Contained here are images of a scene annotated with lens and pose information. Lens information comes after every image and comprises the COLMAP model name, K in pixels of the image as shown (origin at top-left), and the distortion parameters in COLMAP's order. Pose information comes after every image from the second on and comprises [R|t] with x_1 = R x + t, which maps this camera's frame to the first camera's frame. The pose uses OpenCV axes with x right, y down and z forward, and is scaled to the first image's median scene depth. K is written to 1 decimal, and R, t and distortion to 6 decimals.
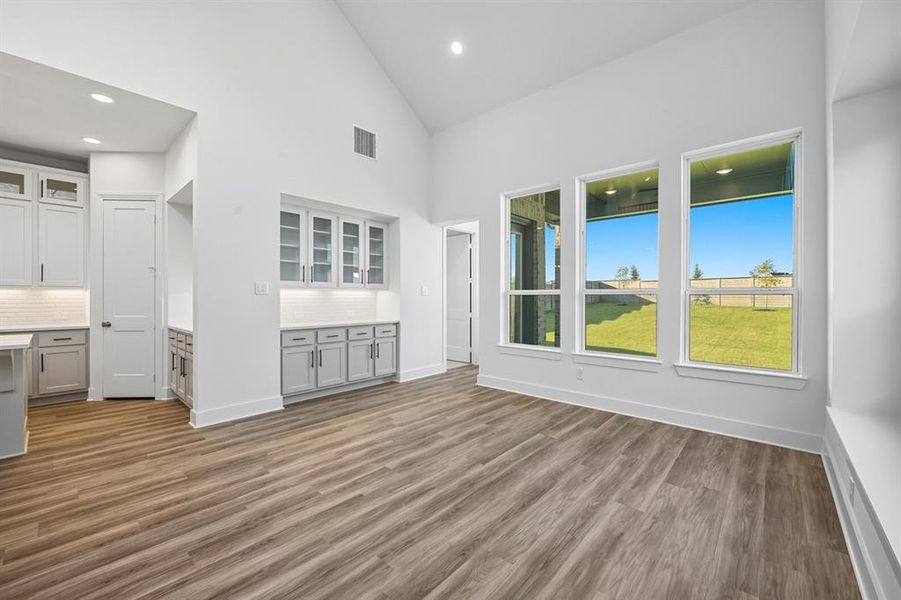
lens RADIAL K [[360.4, 0, 455.0], [0, 360.4, 299.2], [0, 0, 1]] dist [-0.008173, -0.000529]
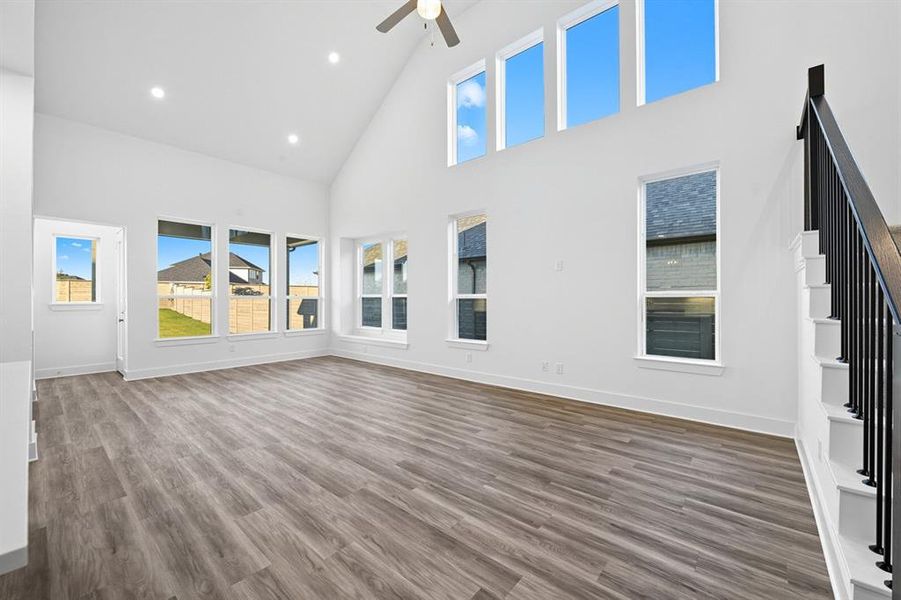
lens RADIAL K [[360.4, 0, 455.0], [0, 360.4, 299.2], [0, 0, 1]] dist [-0.008173, -0.000529]
pose [[-0.022587, -0.000647, 0.999745, -1.537174], [0.007847, 0.999969, 0.000824, -0.004012], [-0.999714, 0.007864, -0.022582, 0.050338]]
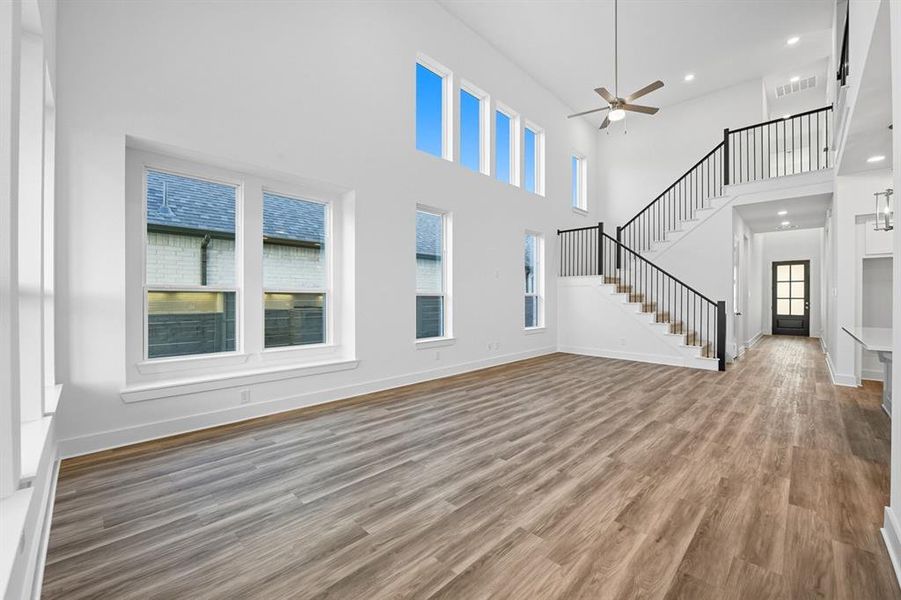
lens RADIAL K [[360.4, 0, 455.0], [0, 360.4, 299.2], [0, 0, 1]] dist [-0.008173, -0.000529]
pose [[-0.998736, -0.002746, 0.050193, -0.074348], [-0.002122, 0.999920, 0.012463, -0.011332], [-0.050223, 0.012341, -0.998662, 1.560406]]
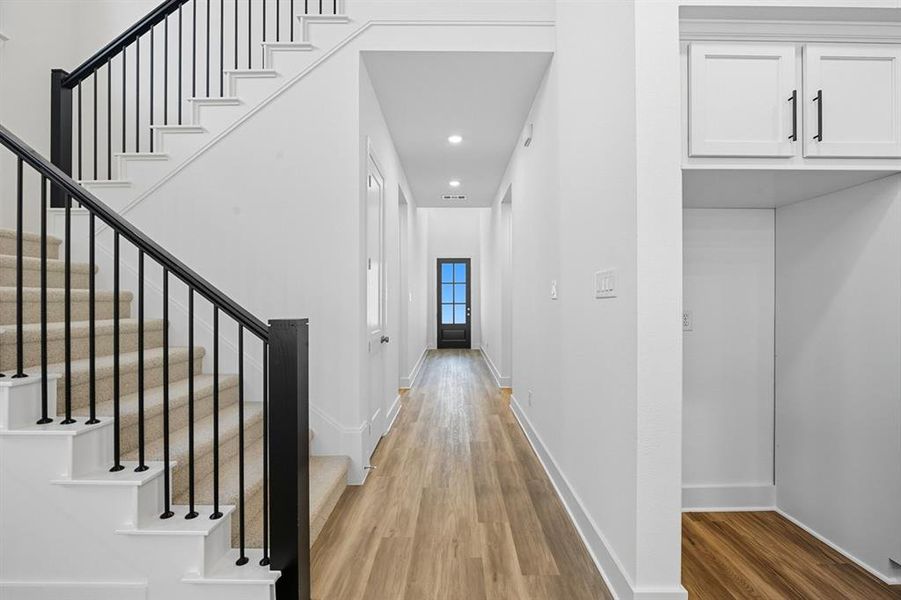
lens RADIAL K [[360.4, 0, 455.0], [0, 360.4, 299.2], [0, 0, 1]] dist [-0.008173, -0.000529]
pose [[-0.744369, -0.005871, -0.667743, -1.170313], [-0.003372, 0.999982, -0.005034, -0.004207], [0.667761, -0.001496, -0.744375, 0.160950]]
